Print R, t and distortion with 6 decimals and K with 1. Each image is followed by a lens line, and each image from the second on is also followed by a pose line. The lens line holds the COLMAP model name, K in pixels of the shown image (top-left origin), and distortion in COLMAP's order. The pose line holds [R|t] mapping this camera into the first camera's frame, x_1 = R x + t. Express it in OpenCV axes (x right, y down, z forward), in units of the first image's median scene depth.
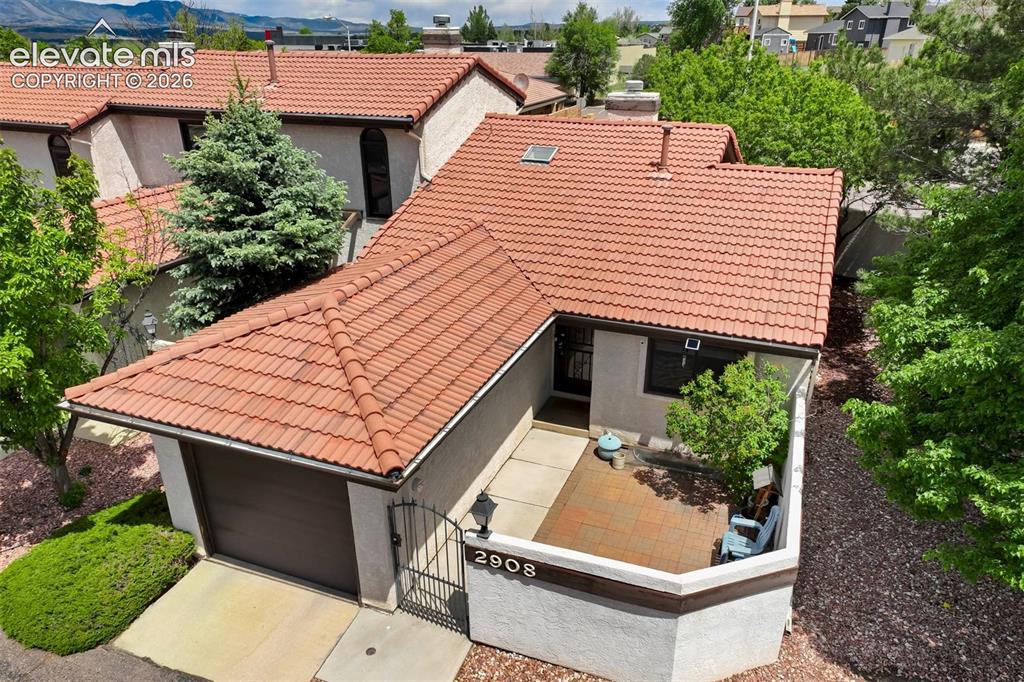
lens RADIAL K [[700.0, 0, 527.2], [0, 700.0, 386.2], [0, 0, 1]] dist [0.000452, 0.002935]
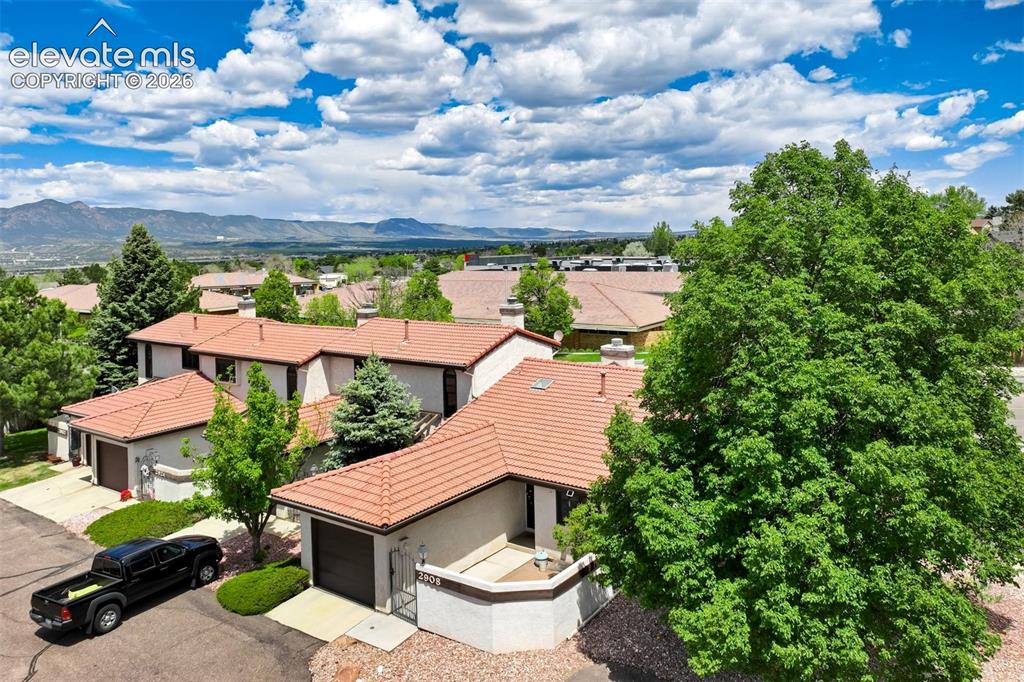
lens RADIAL K [[759.2, 0, 514.9], [0, 759.2, 281.7], [0, 0, 1]] dist [0.007966, 0.009225]
pose [[0.960636, -0.014379, -0.277437, 0.637554], [-0.096598, 0.919055, -0.382108, 0.200089], [0.260474, 0.393867, 0.881489, -0.990442]]
